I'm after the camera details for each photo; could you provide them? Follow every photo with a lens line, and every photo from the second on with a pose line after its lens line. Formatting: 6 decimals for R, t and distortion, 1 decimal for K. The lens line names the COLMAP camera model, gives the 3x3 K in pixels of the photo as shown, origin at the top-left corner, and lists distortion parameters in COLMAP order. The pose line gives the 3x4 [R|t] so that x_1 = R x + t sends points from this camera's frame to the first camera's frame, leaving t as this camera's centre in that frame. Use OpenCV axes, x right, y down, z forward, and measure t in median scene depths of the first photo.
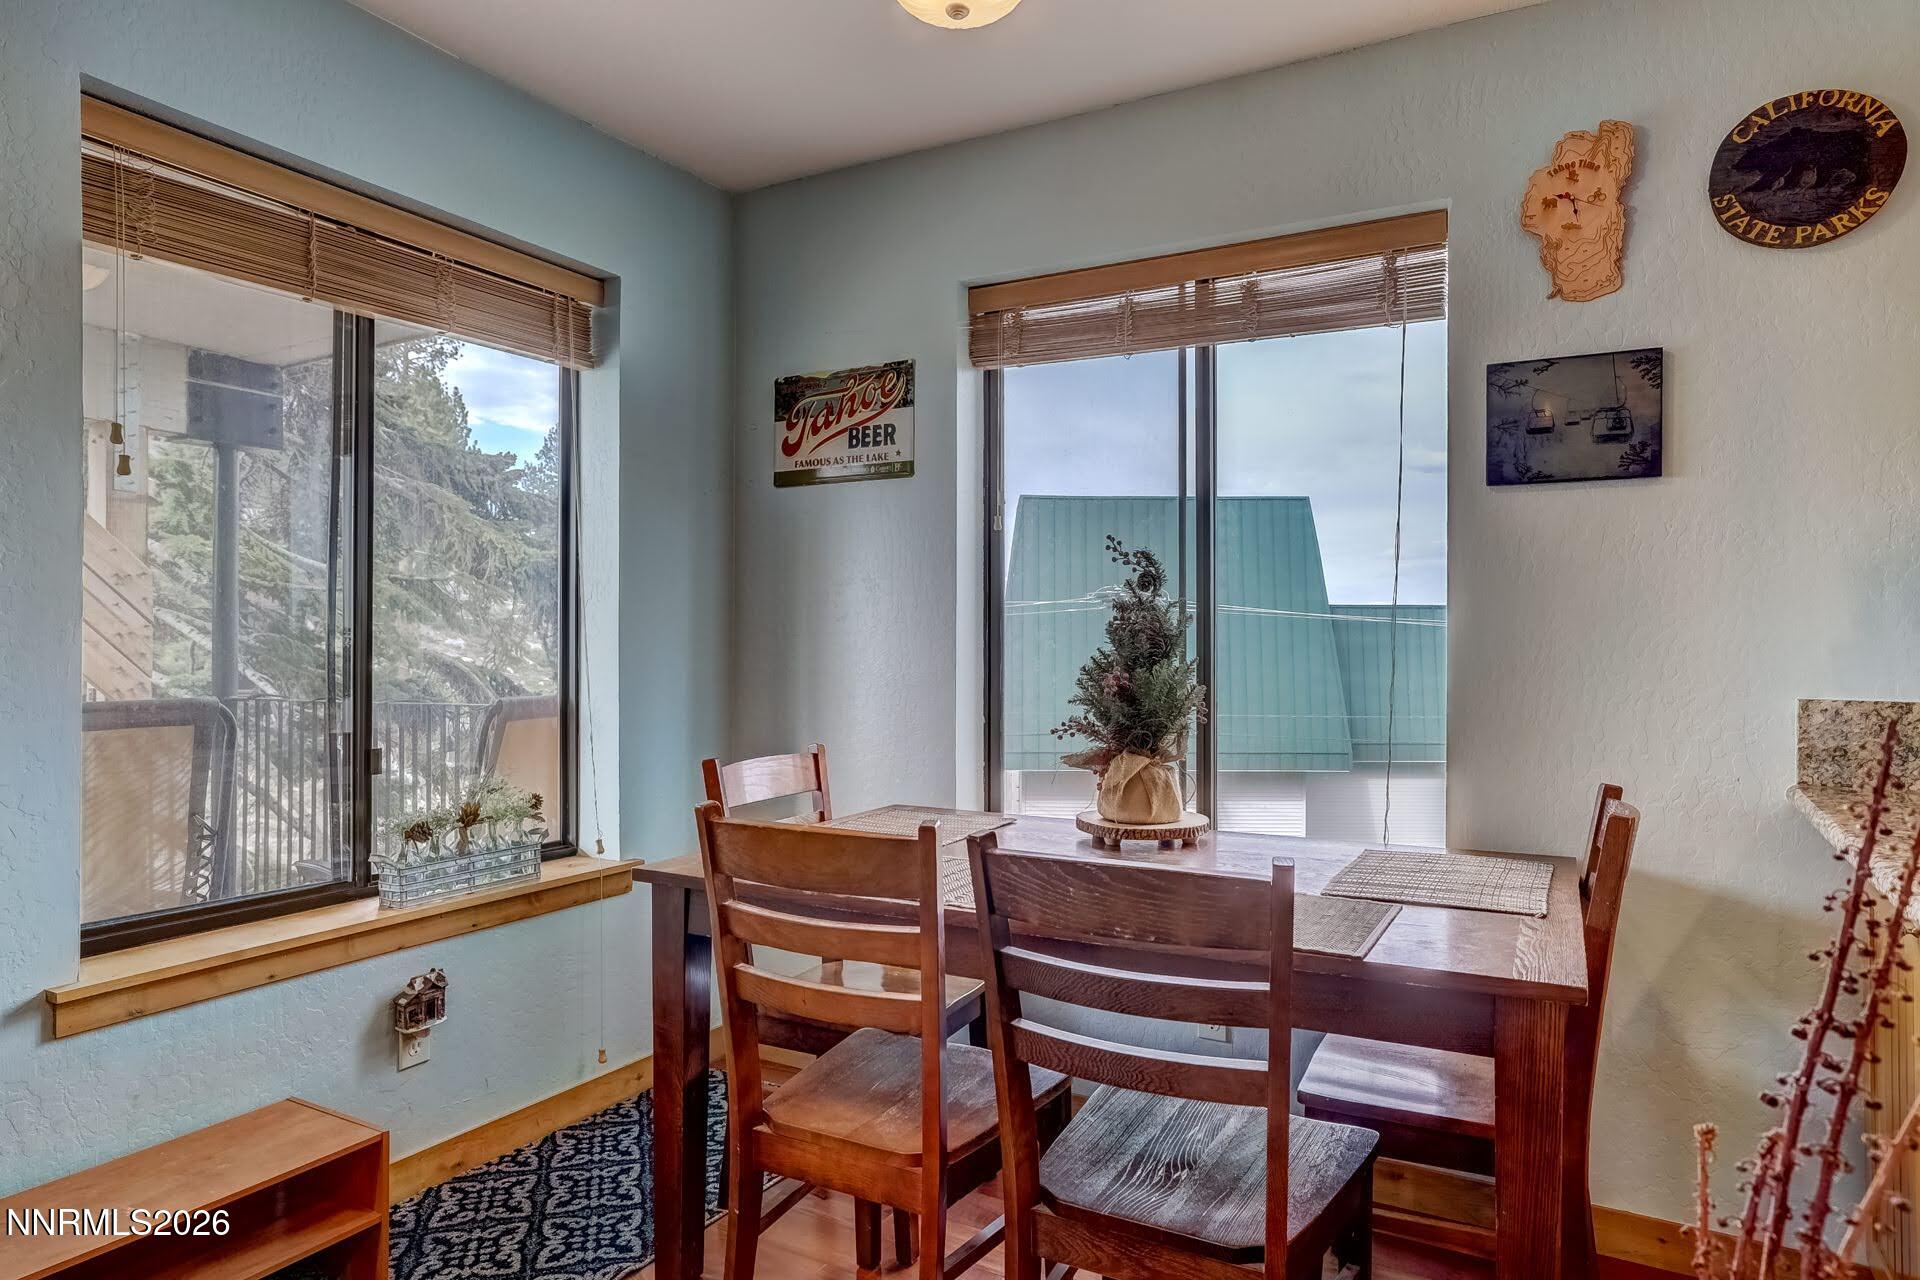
lens RADIAL K [[1151.4, 0, 963.9], [0, 1151.4, 641.2], [0, 0, 1]] dist [-0.000204, 0.009247]
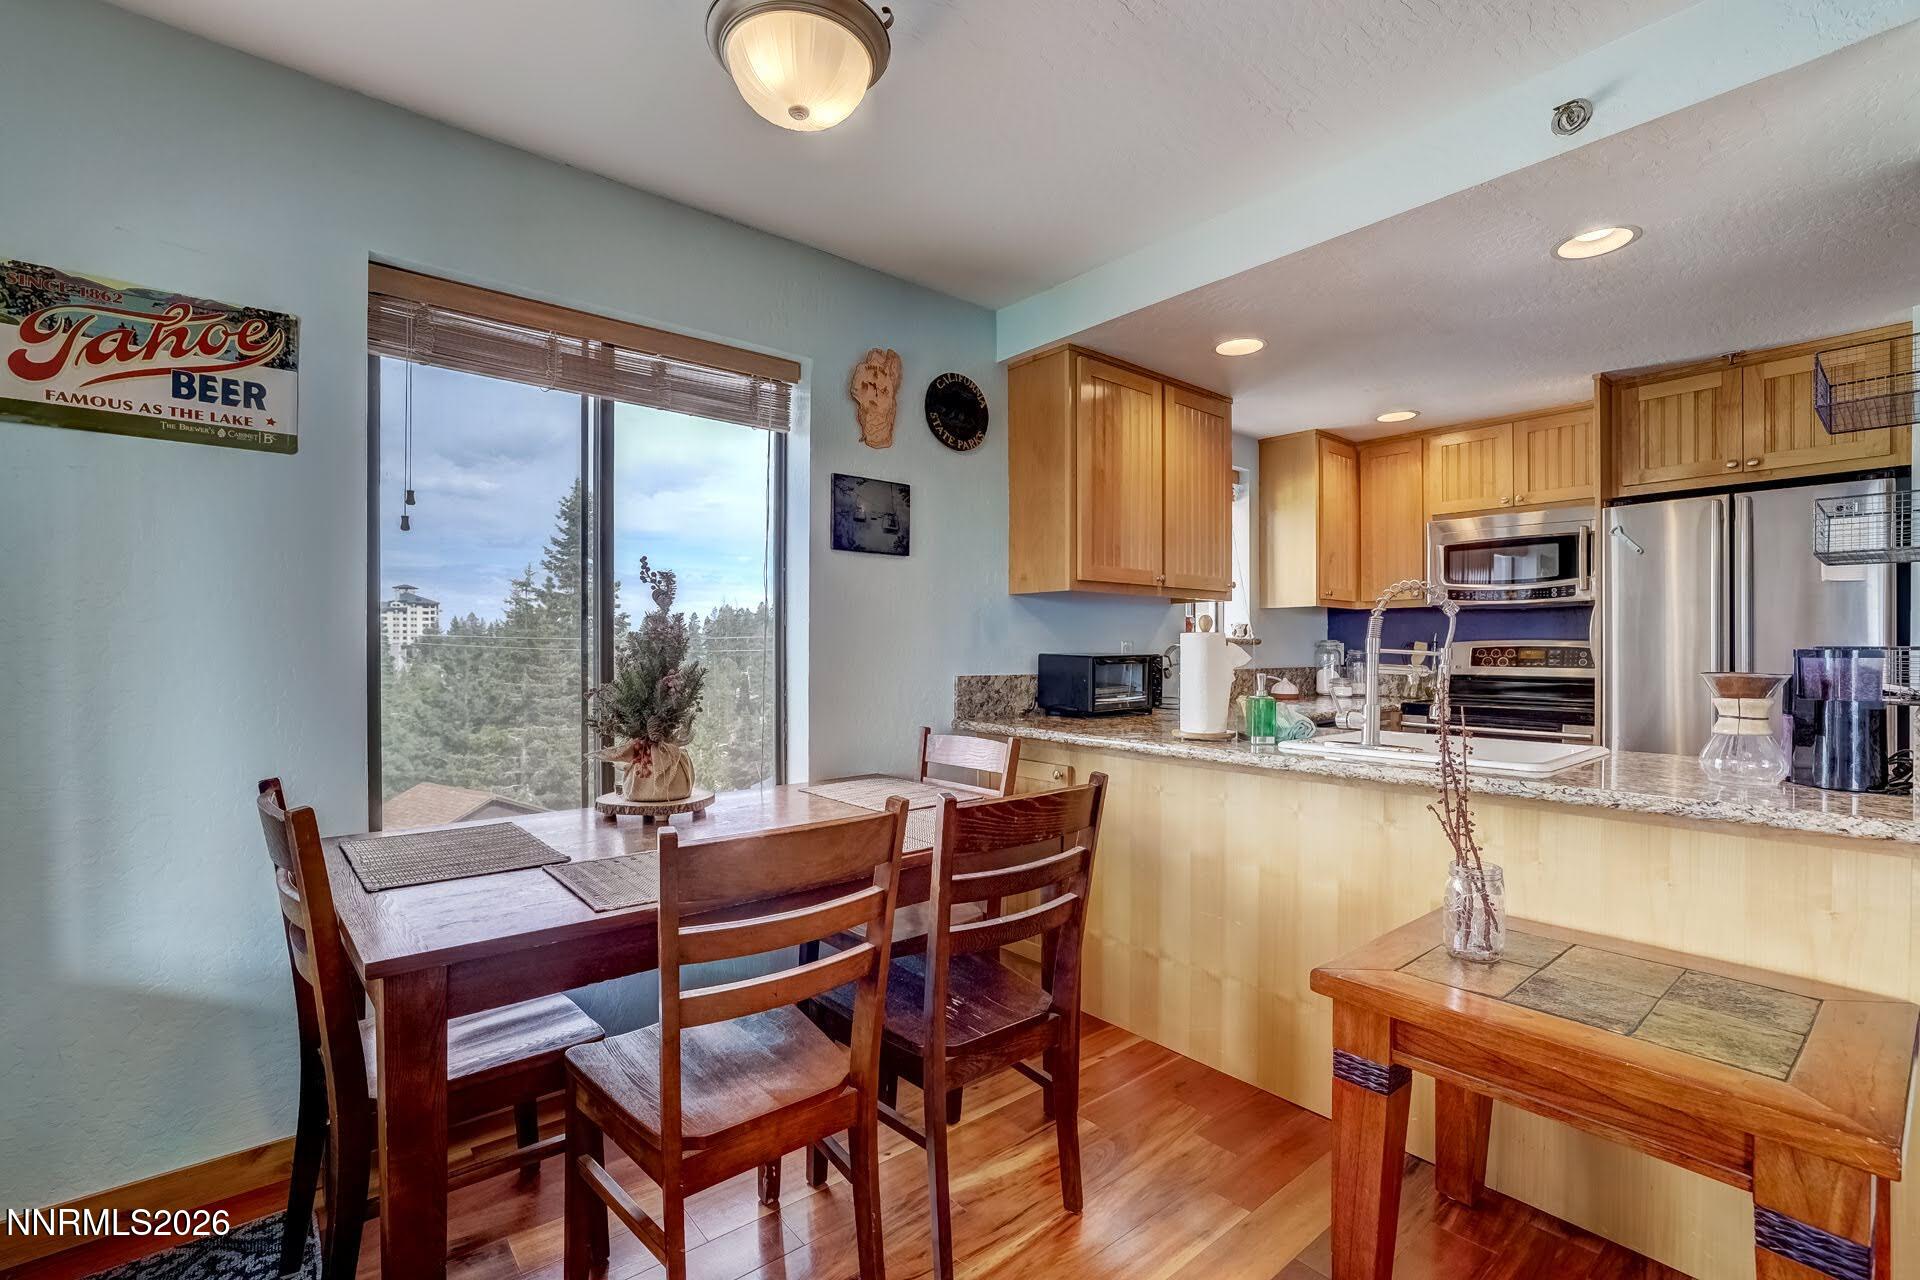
lens RADIAL K [[841.4, 0, 965.7], [0, 841.4, 642.9], [0, 0, 1]] dist [-0.040210, 0.010367]
pose [[0.339998, -0.001728, 0.940425, -0.519495], [0.002257, 0.999997, 0.001021, -0.006608], [-0.940423, 0.001776, 0.340001, 0.398977]]
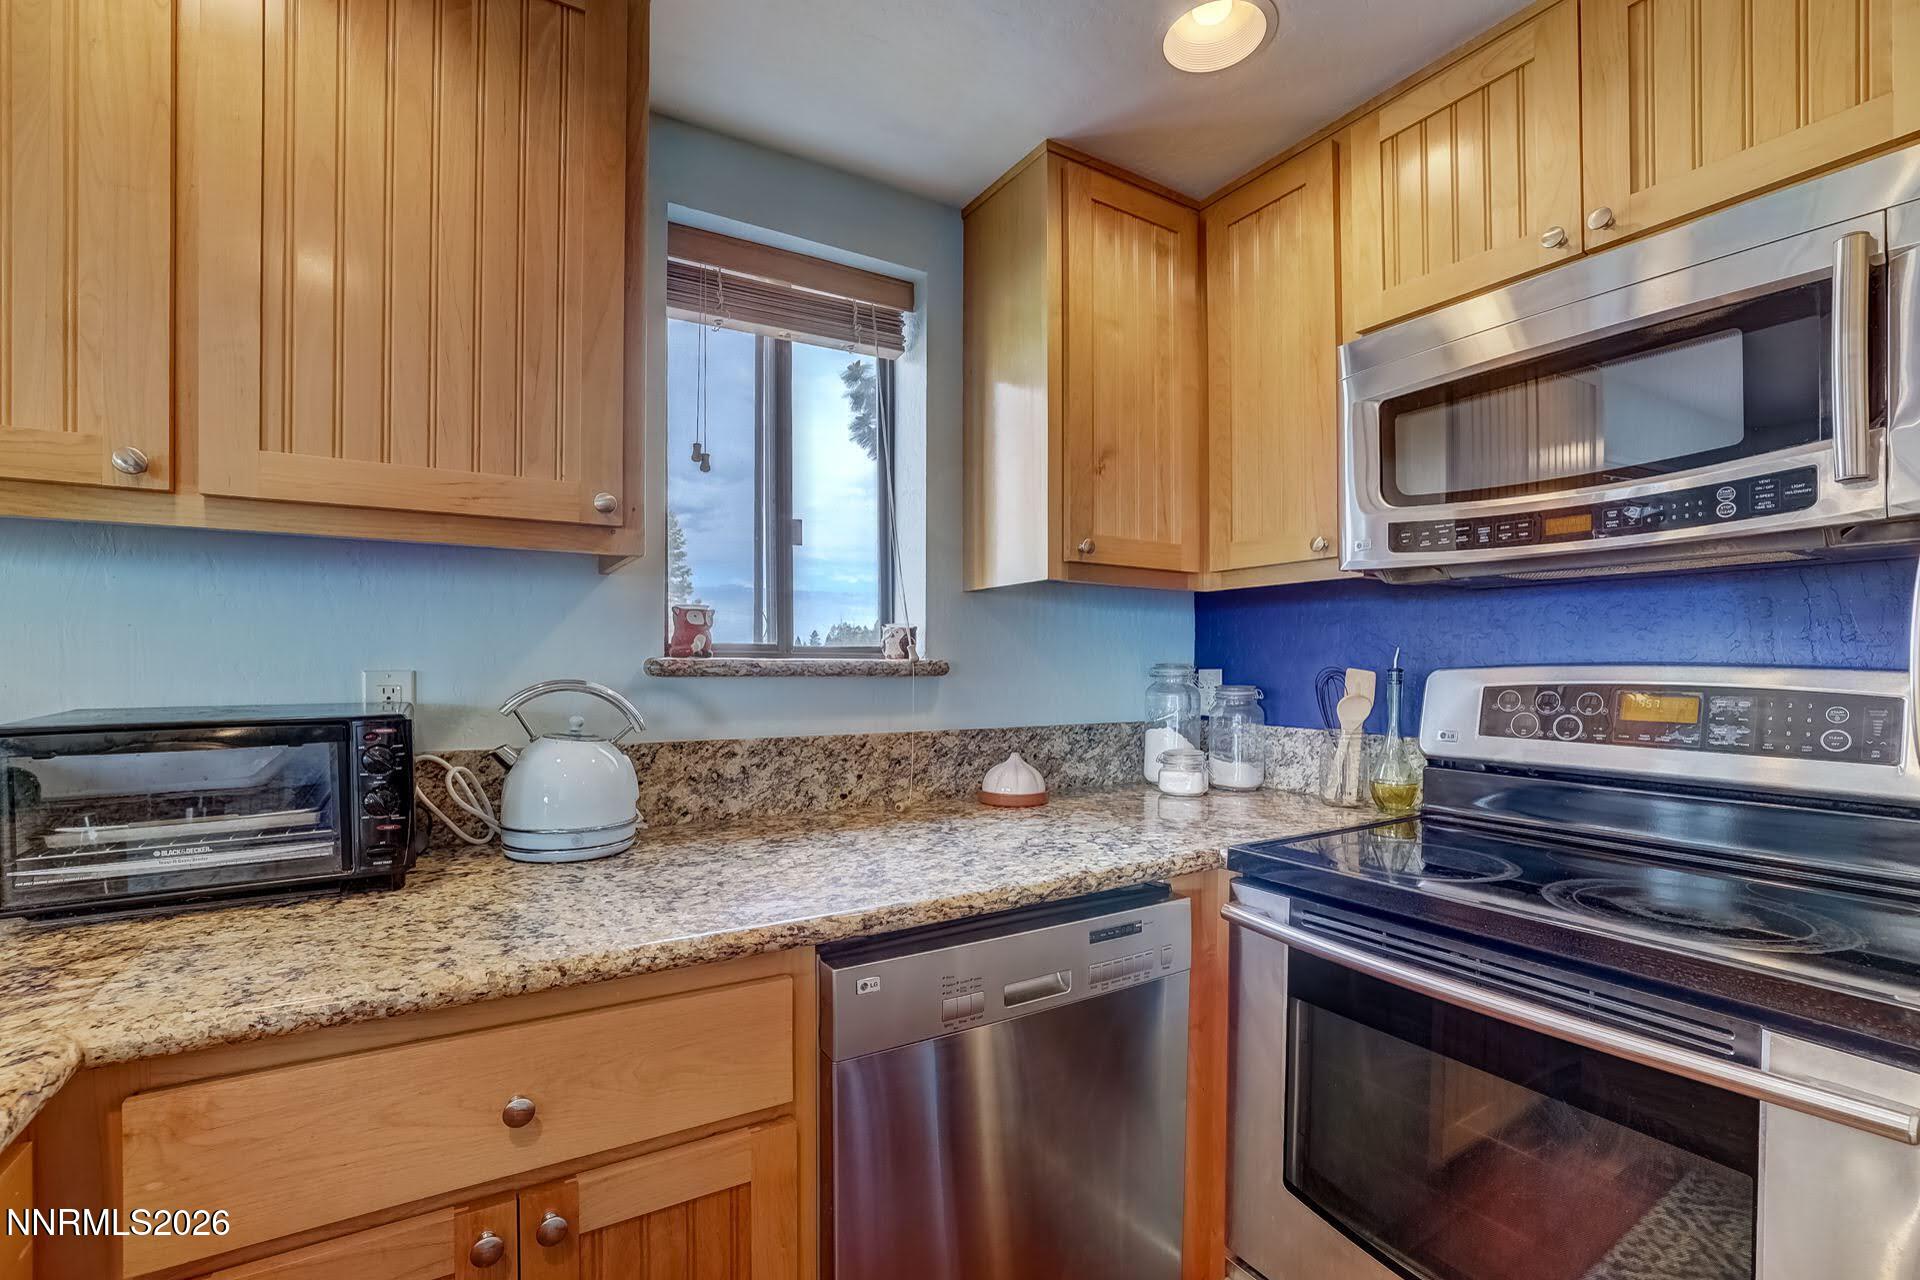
lens RADIAL K [[841.4, 0, 970.5], [0, 841.4, 663.0], [0, 0, 1]] dist [-0.040210, 0.010367]
pose [[0.459183, -0.004505, 0.888330, 0.631306], [0.003506, 0.999989, 0.003259, -0.013678], [-0.888335, 0.001618, 0.459193, 0.076992]]
